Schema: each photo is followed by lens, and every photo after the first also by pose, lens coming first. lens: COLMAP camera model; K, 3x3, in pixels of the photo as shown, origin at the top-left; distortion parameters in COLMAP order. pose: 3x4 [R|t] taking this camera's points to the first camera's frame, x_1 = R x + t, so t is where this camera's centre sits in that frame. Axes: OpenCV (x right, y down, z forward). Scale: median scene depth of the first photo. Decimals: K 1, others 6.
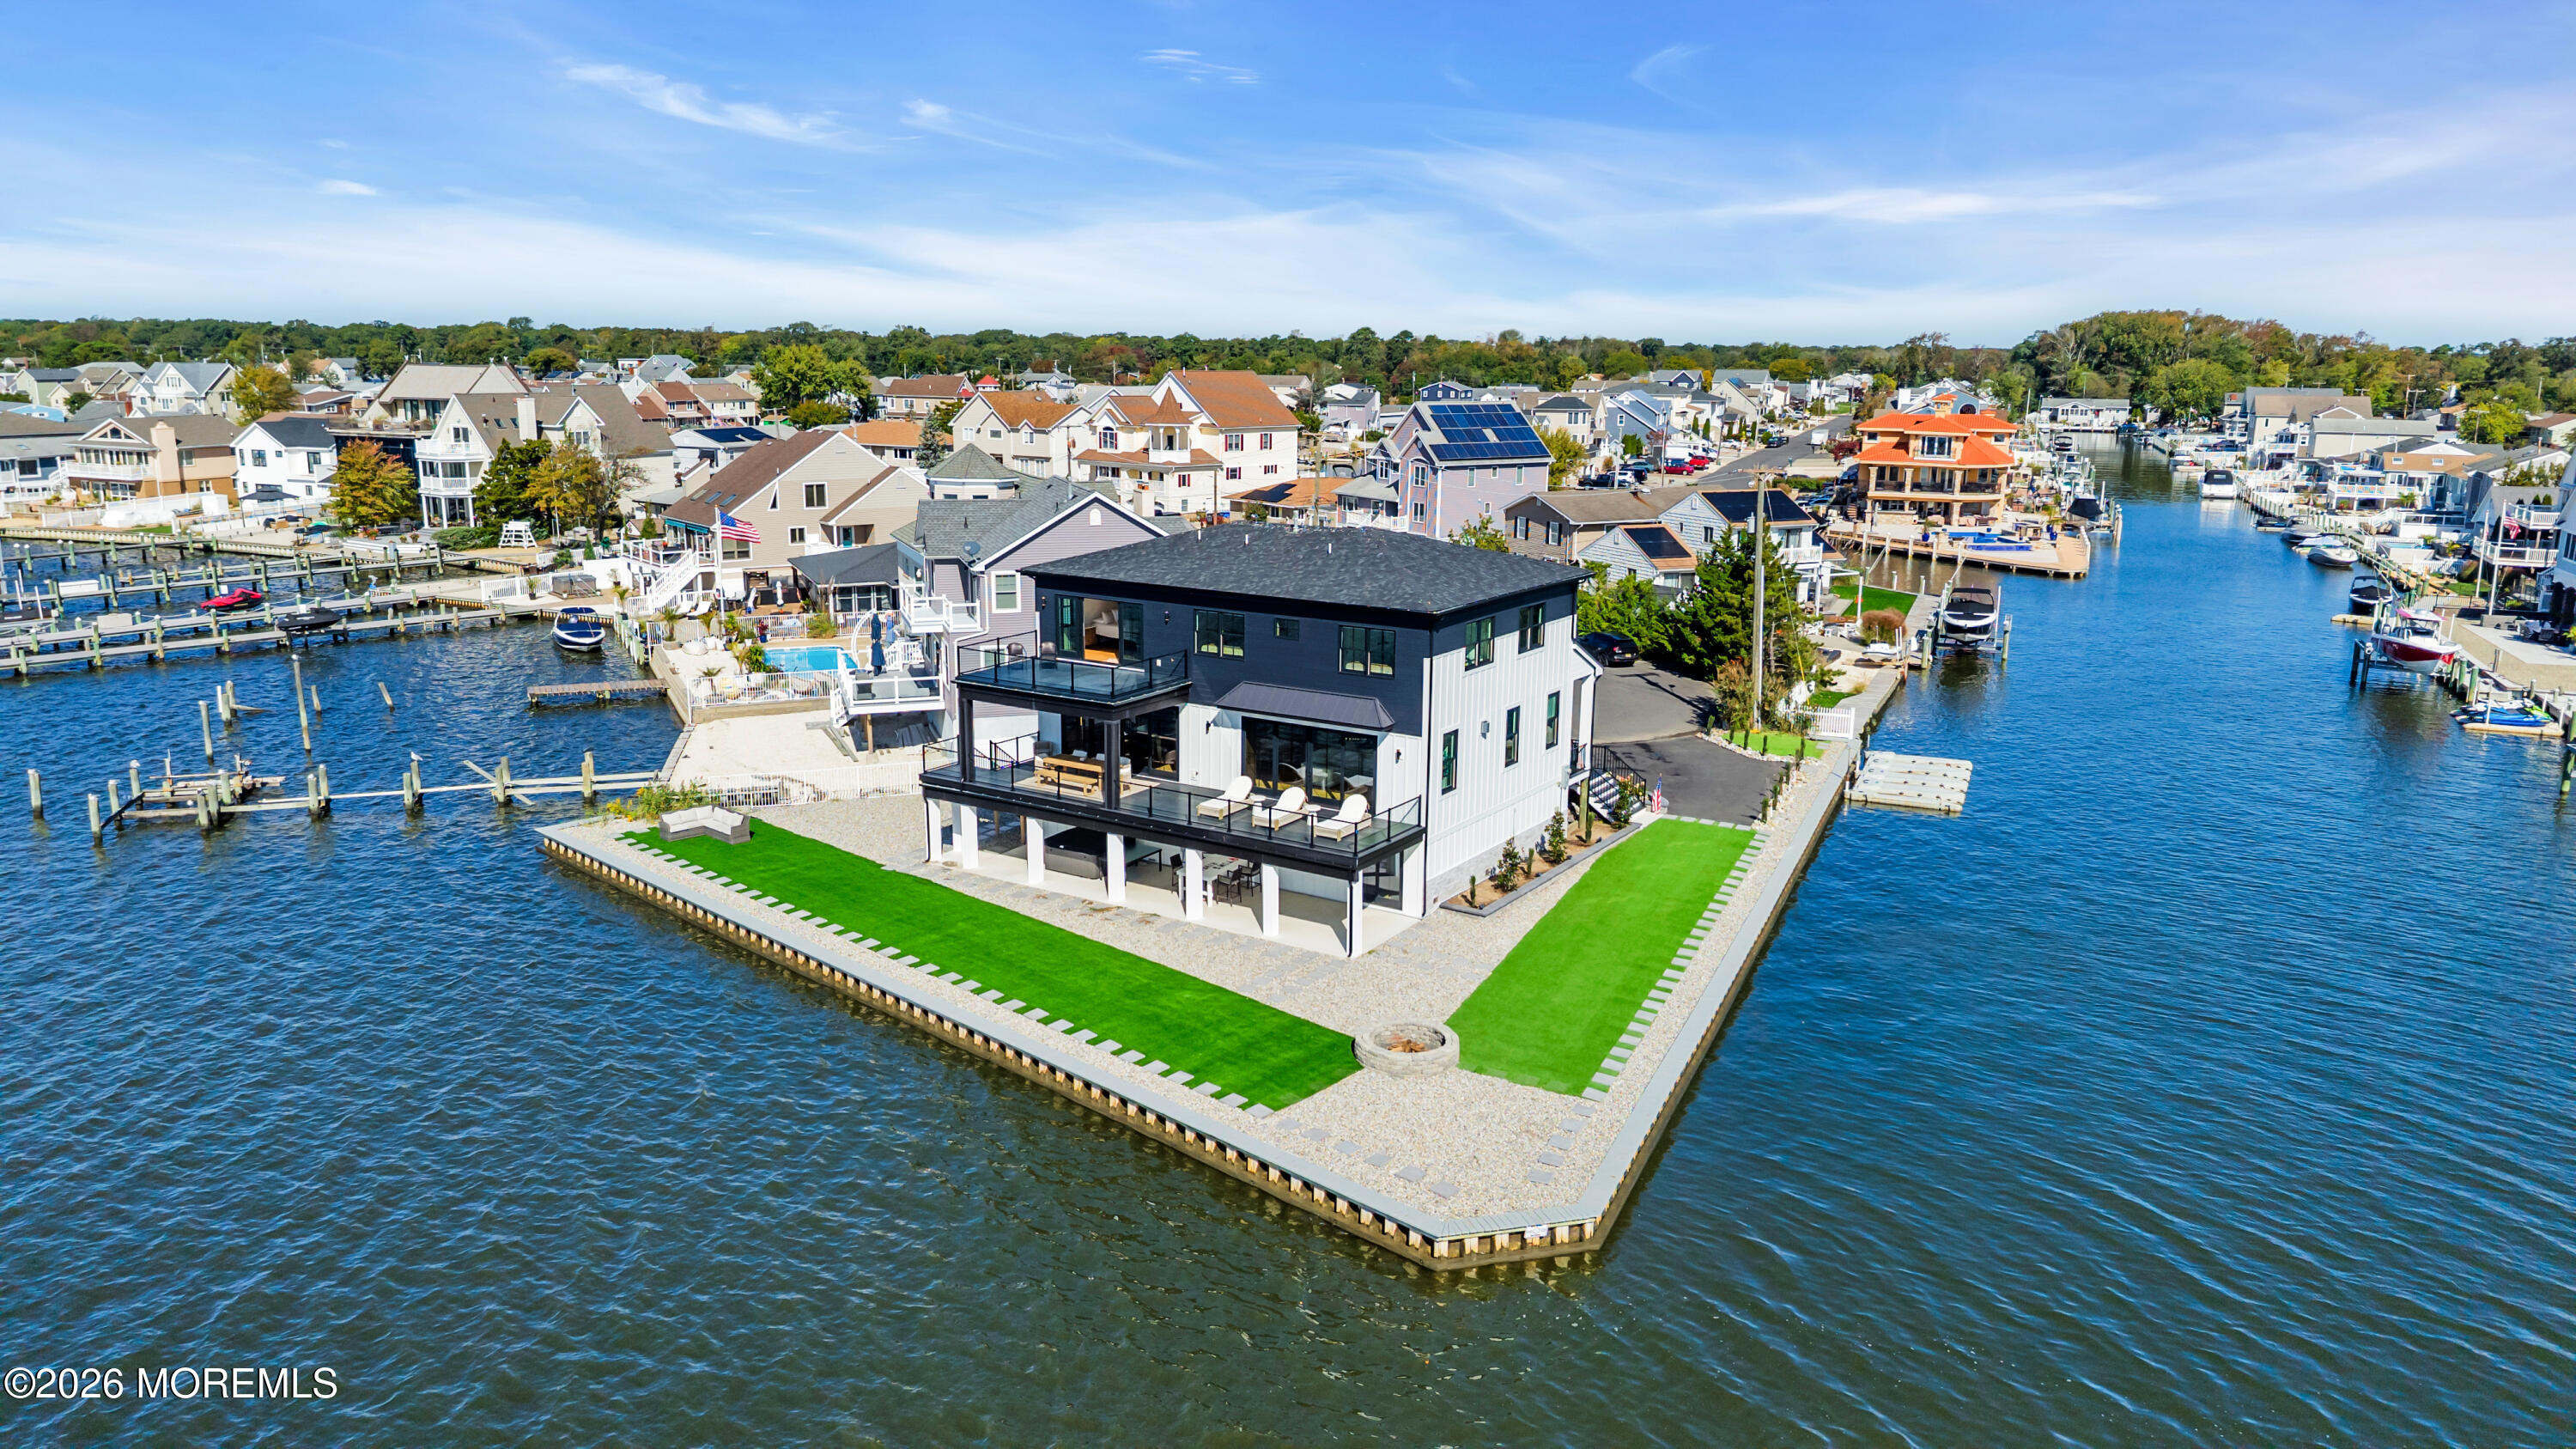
lens RADIAL K [[1695.7, 0, 1251.9], [0, 1695.7, 722.7], [0, 0, 1]] dist [0.061069, -0.108759]
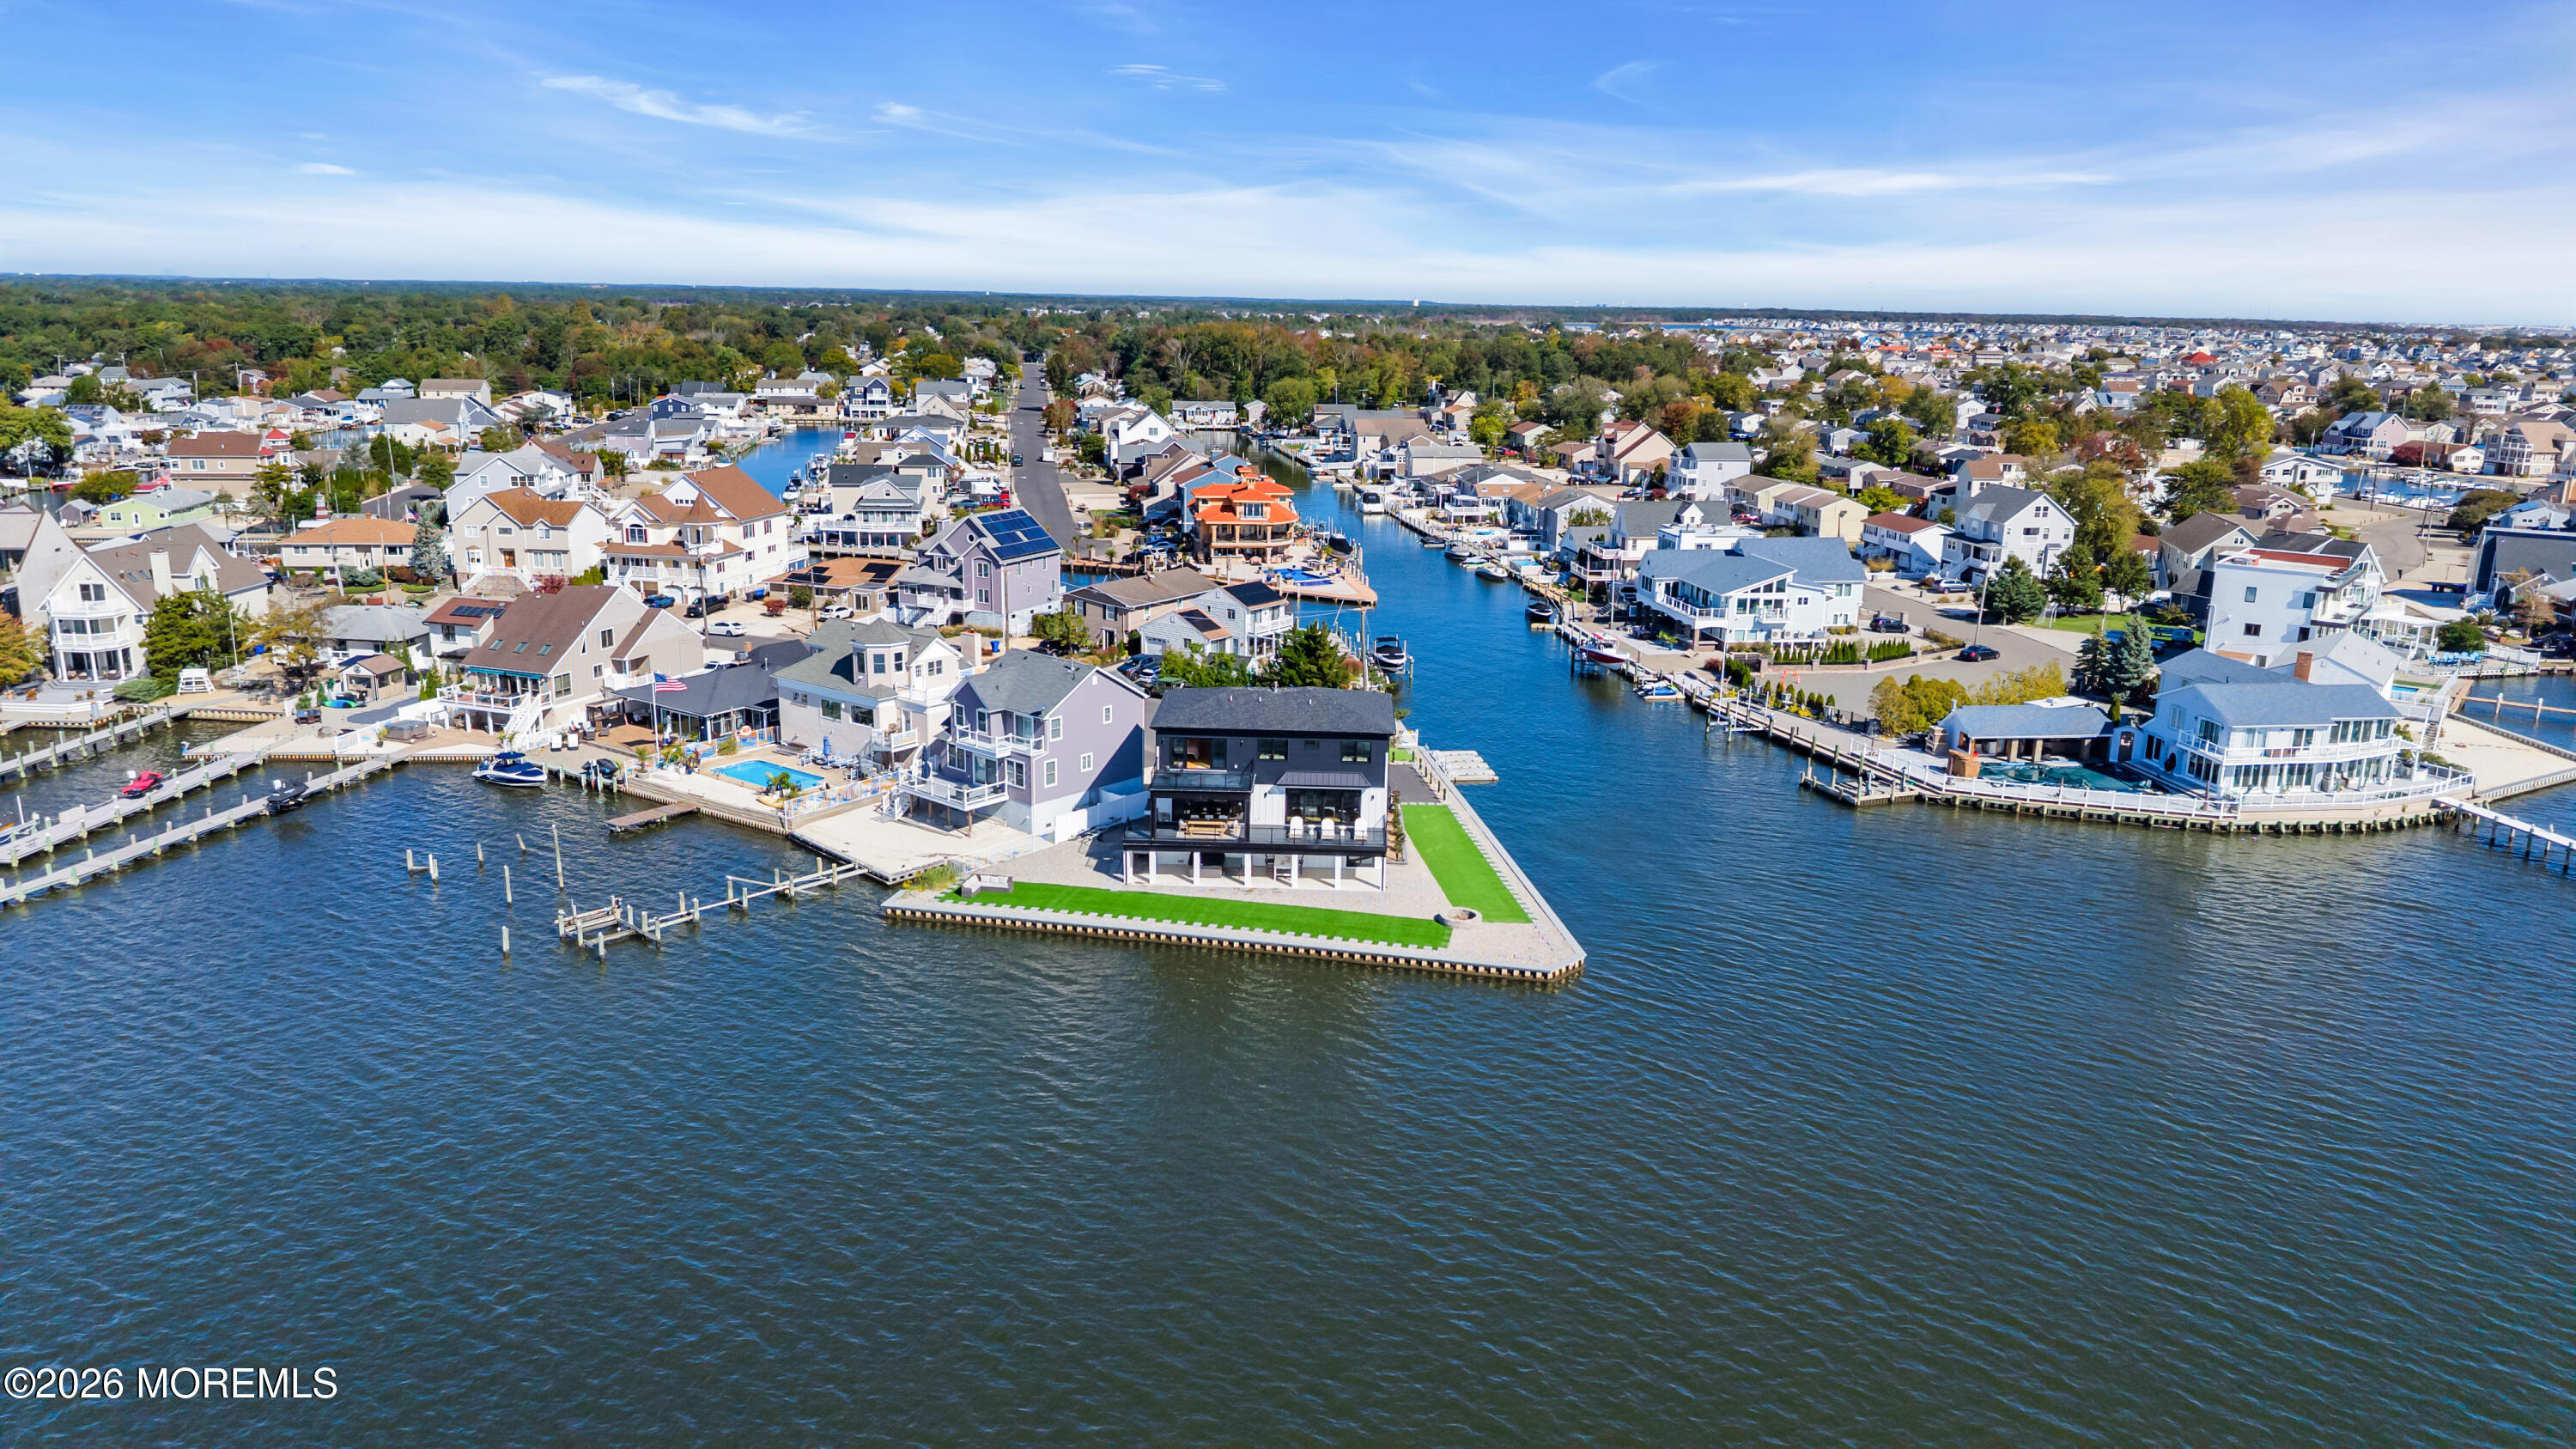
lens RADIAL K [[1718.2, 0, 1288.0], [0, 1718.2, 724.5], [0, 0, 1]] dist [0.067273, -0.107278]
pose [[0.846508, -0.117861, 0.519165, -0.524980], [0.100437, 0.993030, 0.061674, -0.101512], [-0.522815, -0.000065, 0.852446, -0.383519]]
